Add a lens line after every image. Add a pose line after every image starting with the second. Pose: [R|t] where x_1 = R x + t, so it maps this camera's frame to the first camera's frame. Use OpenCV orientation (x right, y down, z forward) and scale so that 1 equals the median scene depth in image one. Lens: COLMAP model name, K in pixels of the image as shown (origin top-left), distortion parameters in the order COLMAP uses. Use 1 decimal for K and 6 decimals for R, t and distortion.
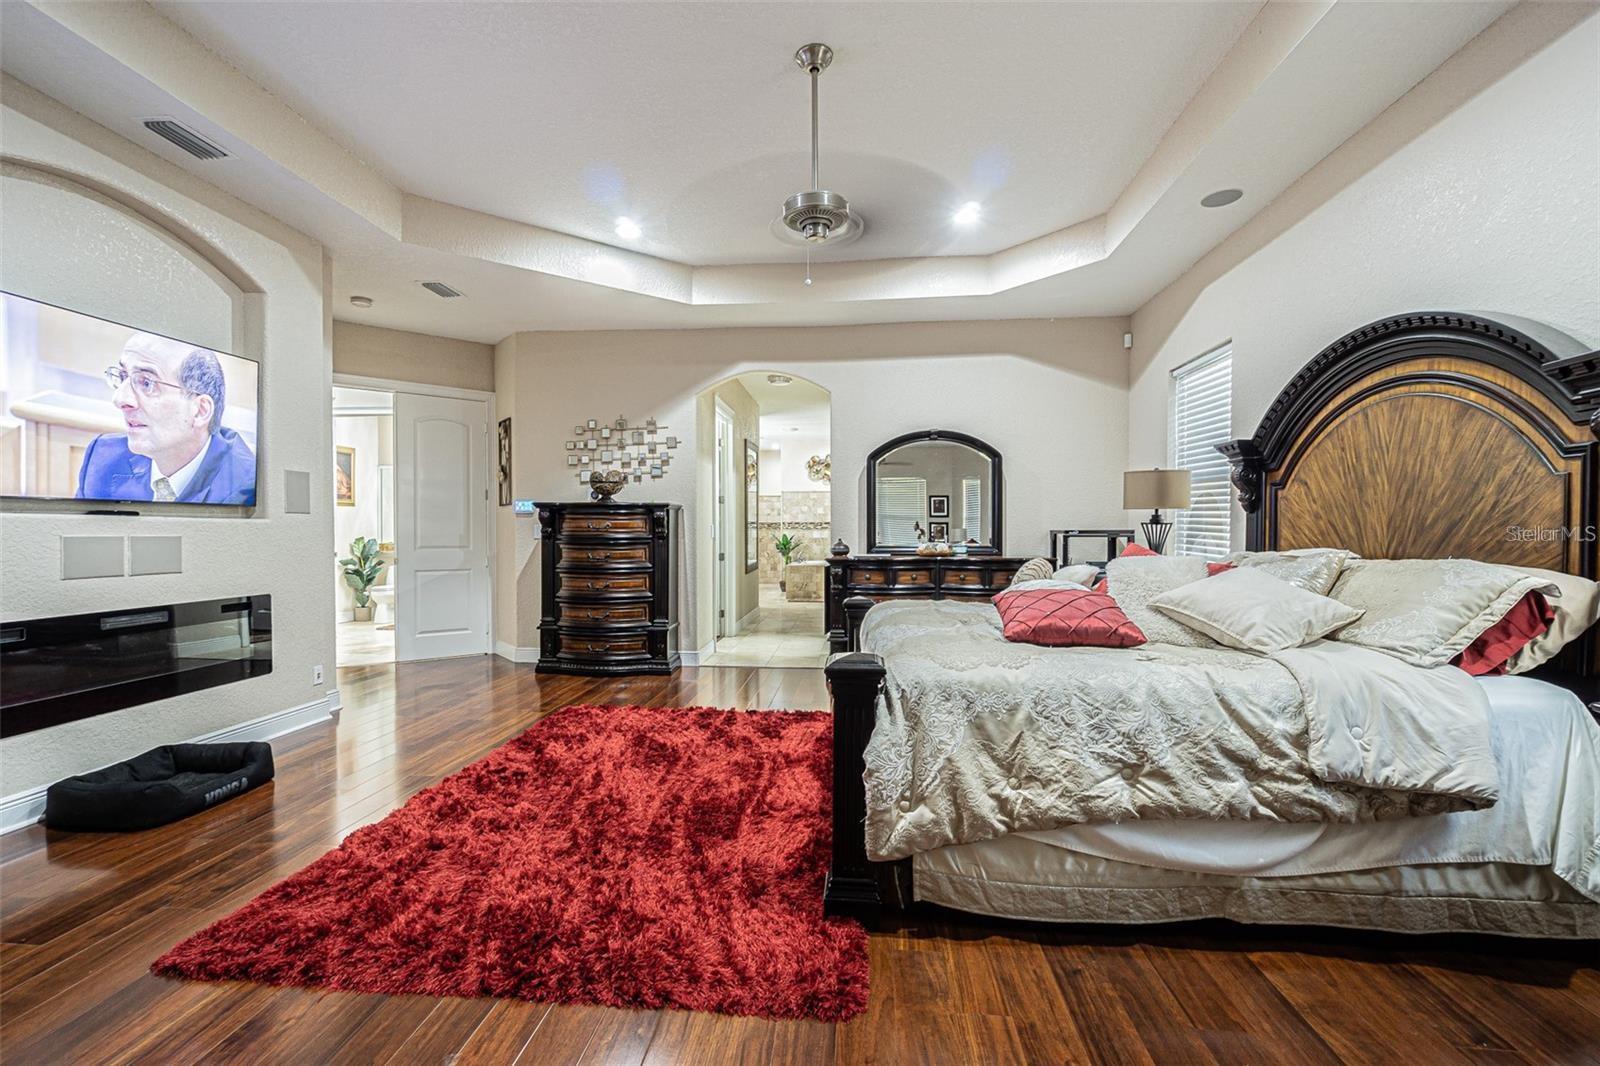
lens RADIAL K [[689.7, 0, 799.8], [0, 689.7, 538.2], [0, 0, 1]] dist [-0.009901, 0.002883]
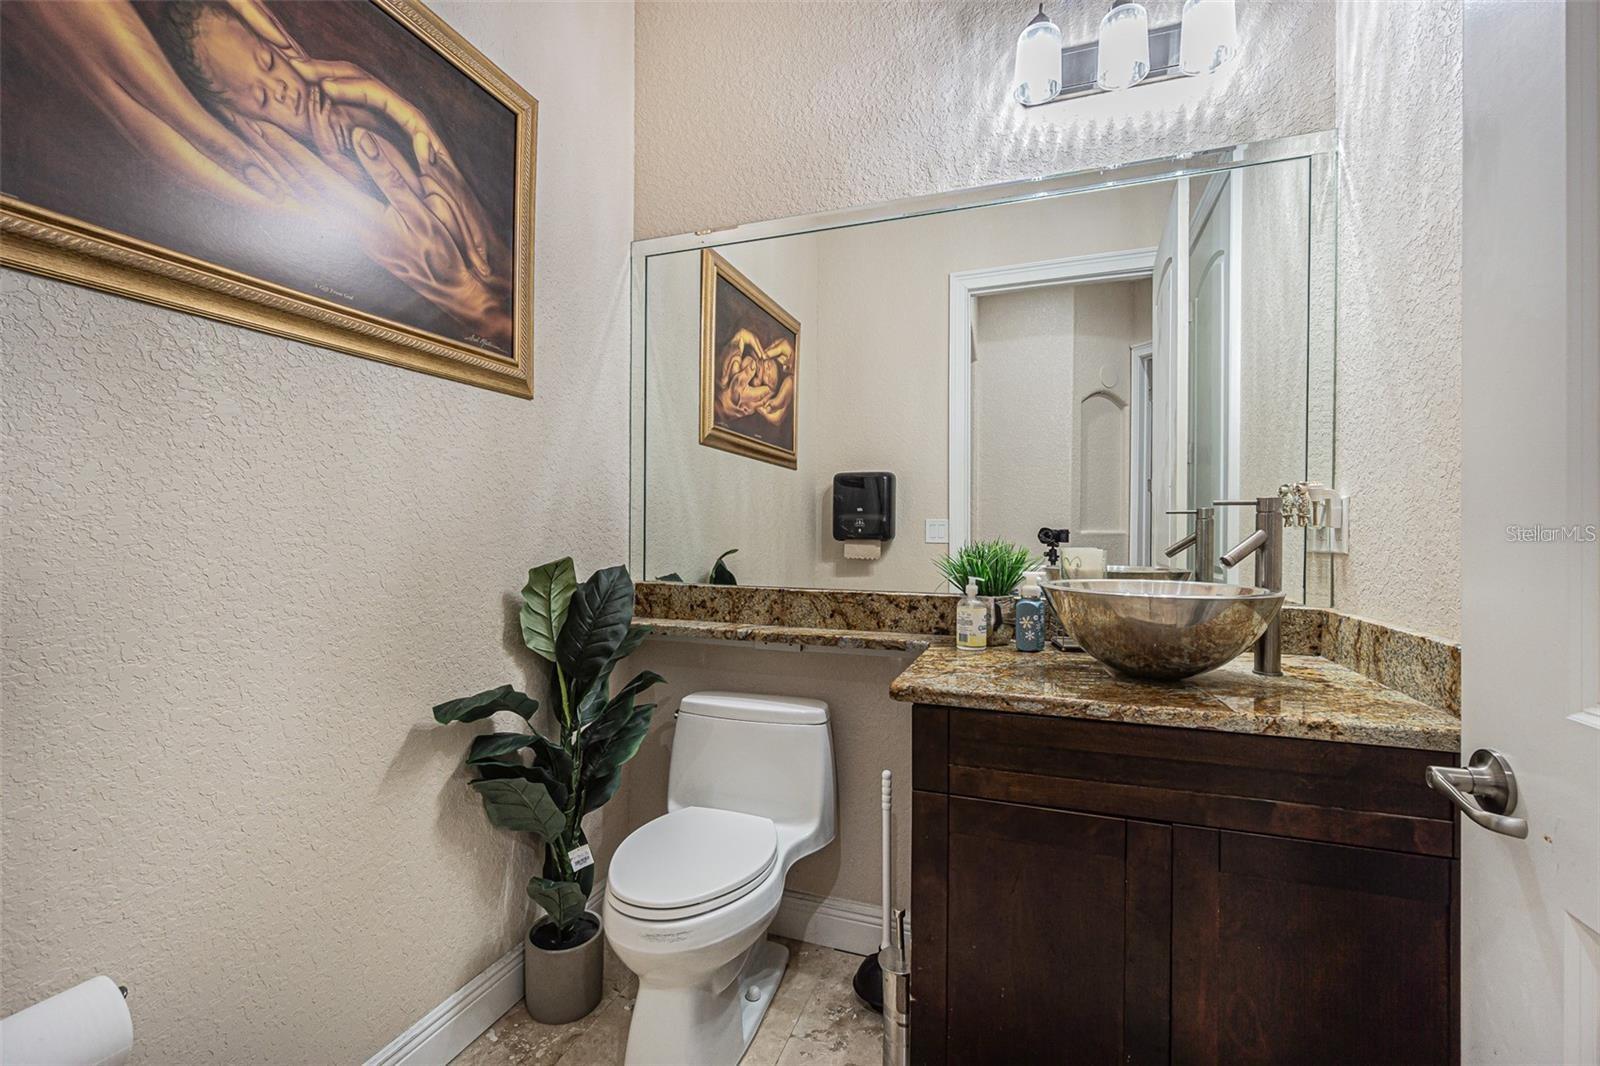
lens RADIAL K [[689.7, 0, 799.1], [0, 689.7, 532.3], [0, 0, 1]] dist [-0.009901, 0.002883]
pose [[0.966895, 0.003654, -0.255149, -0.527344], [-0.004754, 0.999982, -0.003695, -0.009067], [0.255131, 0.004786, 0.966895, 0.835451]]
